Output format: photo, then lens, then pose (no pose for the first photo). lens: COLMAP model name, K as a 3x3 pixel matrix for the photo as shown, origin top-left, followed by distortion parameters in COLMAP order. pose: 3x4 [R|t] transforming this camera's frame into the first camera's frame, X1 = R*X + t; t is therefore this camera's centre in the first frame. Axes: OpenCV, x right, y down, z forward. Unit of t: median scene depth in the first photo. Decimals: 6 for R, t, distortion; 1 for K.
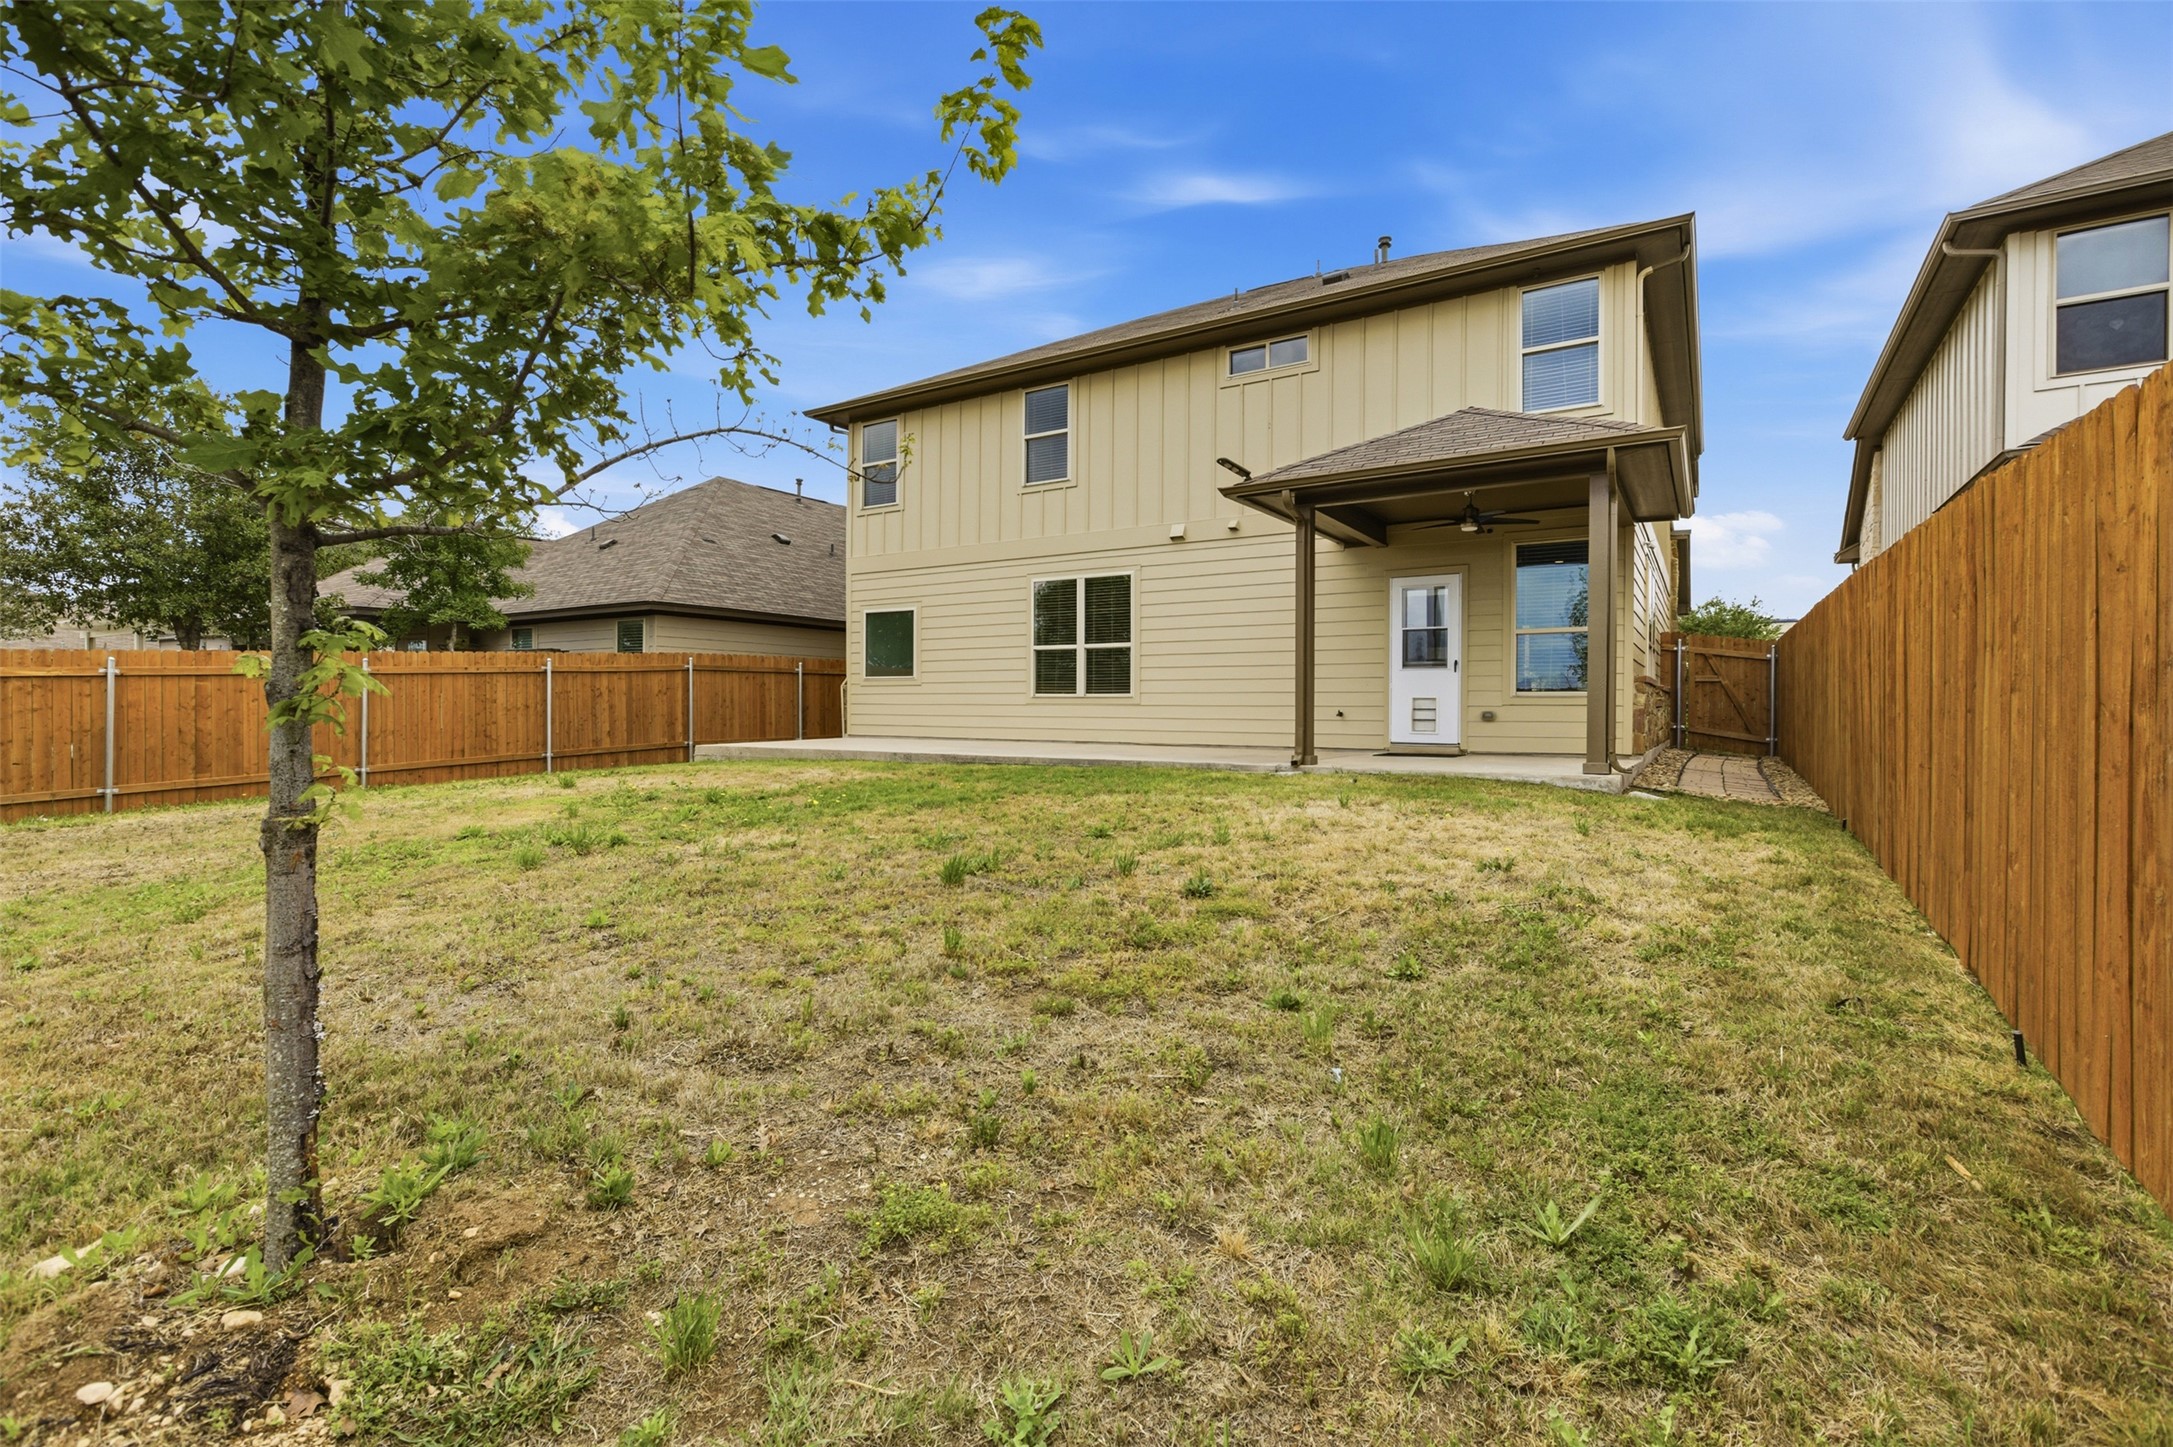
lens RADIAL K [[986.5, 0, 1080.4], [0, 986.5, 709.6], [0, 0, 1]] dist [0.000996, 0.000739]
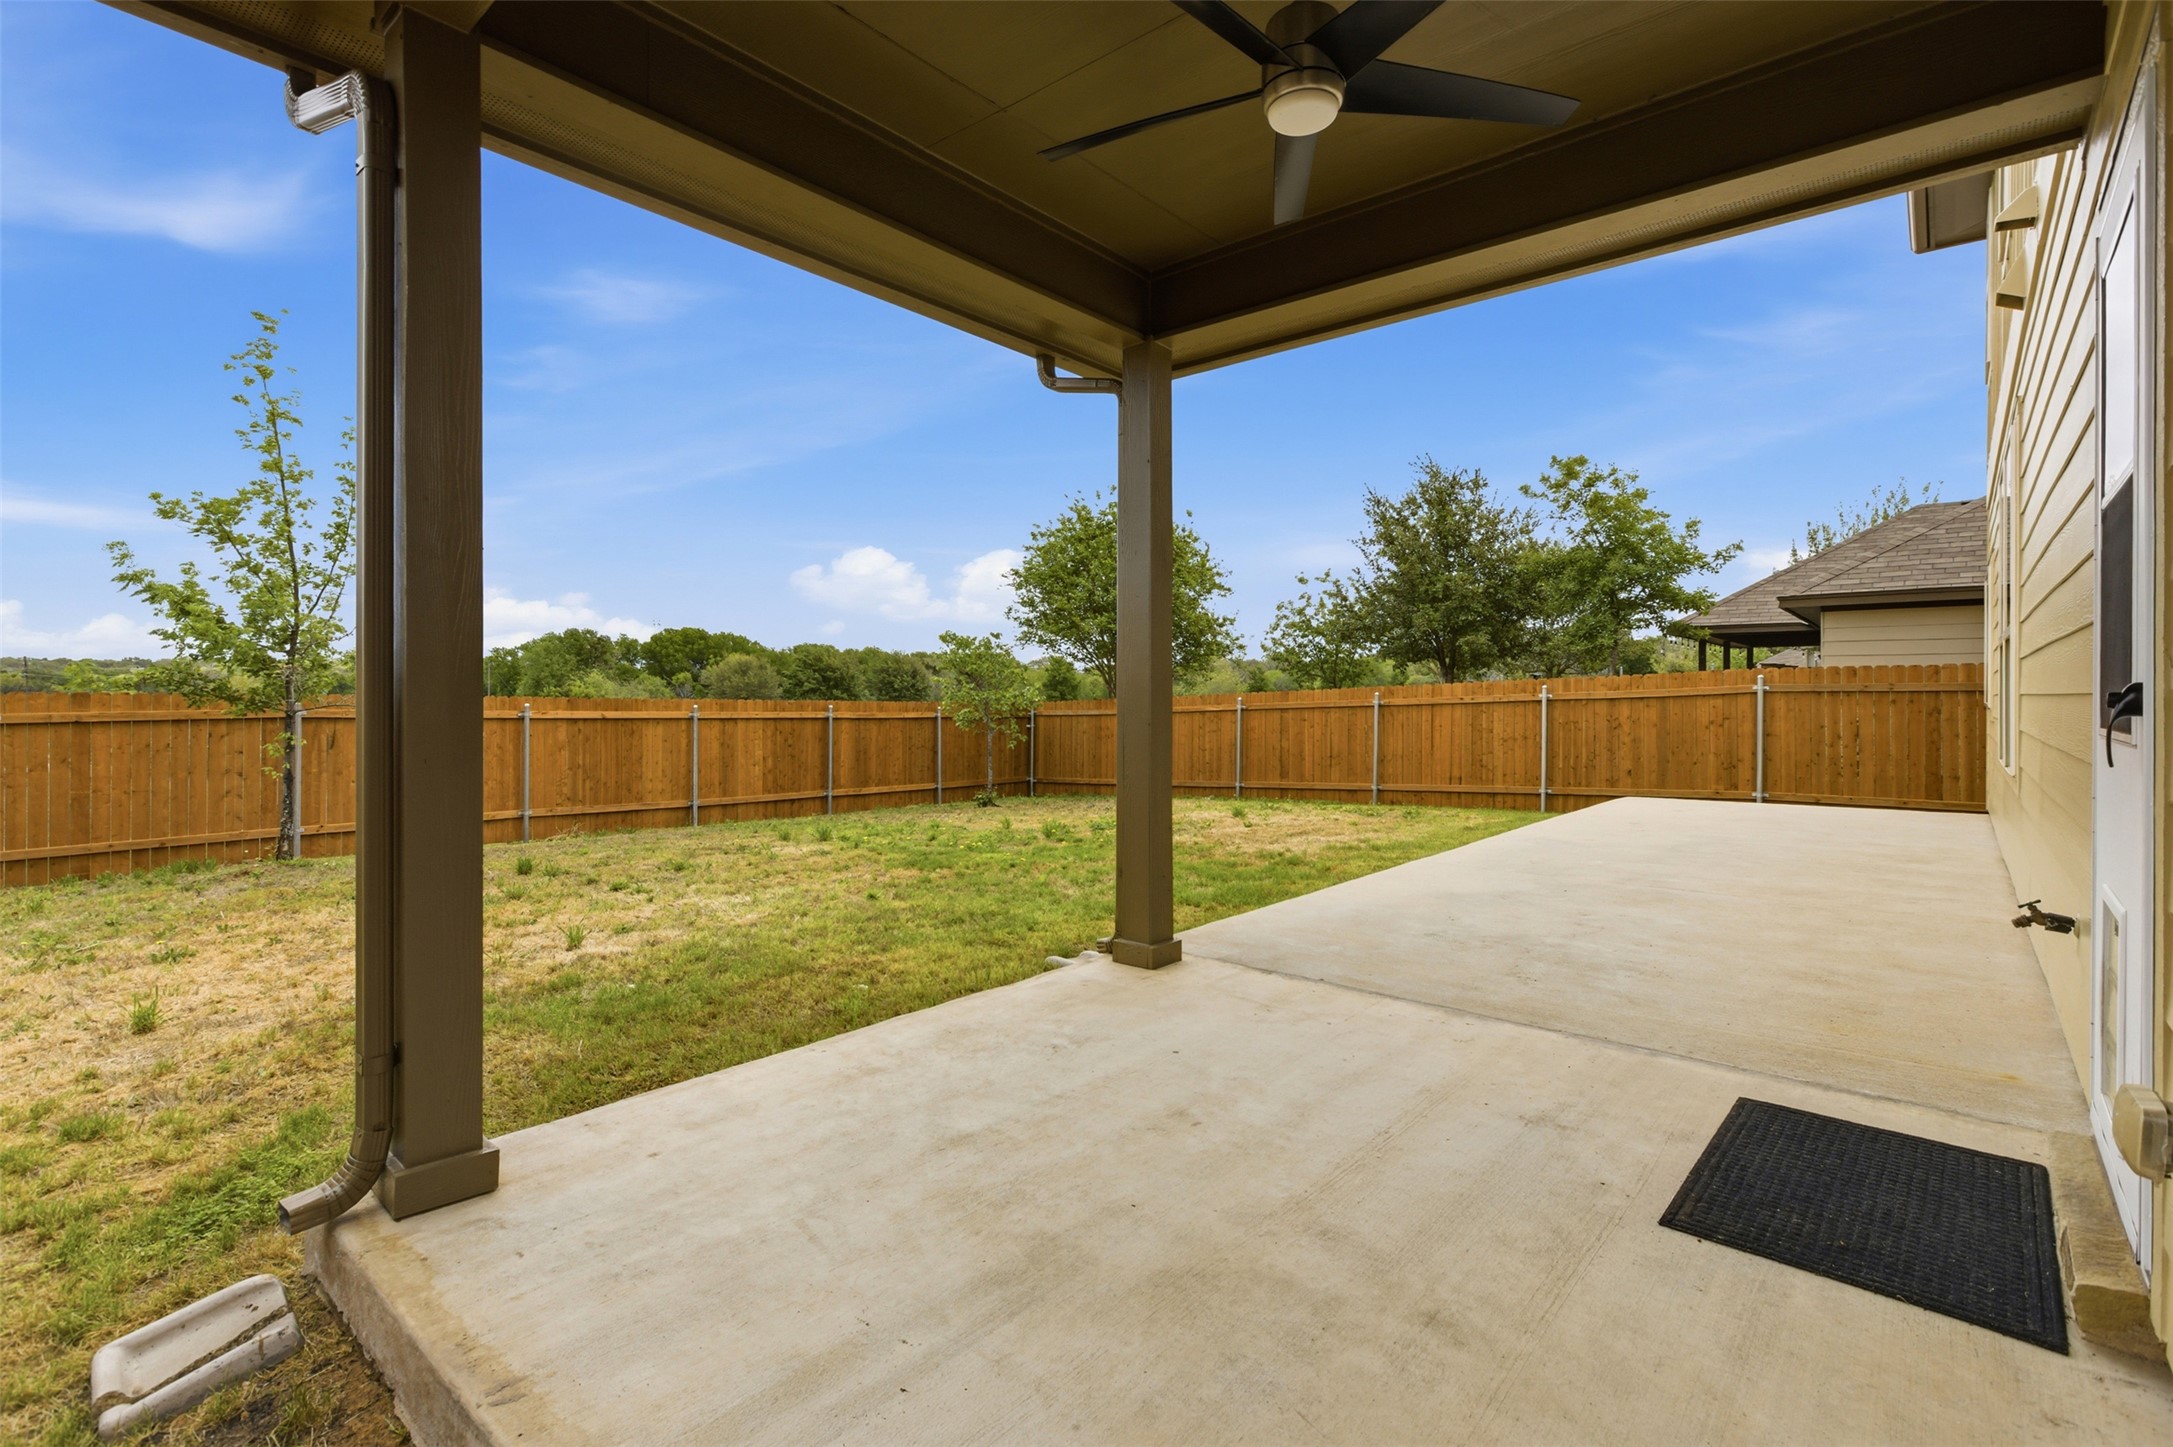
lens RADIAL K [[986.5, 0, 1080.4], [0, 986.5, 709.6], [0, 0, 1]] dist [0.000996, 0.000739]
pose [[-0.147358, 0.008697, -0.989045, 0.447703], [-0.007234, 0.999925, 0.009871, -0.037483], [0.989057, 0.008609, -0.147284, 0.747672]]
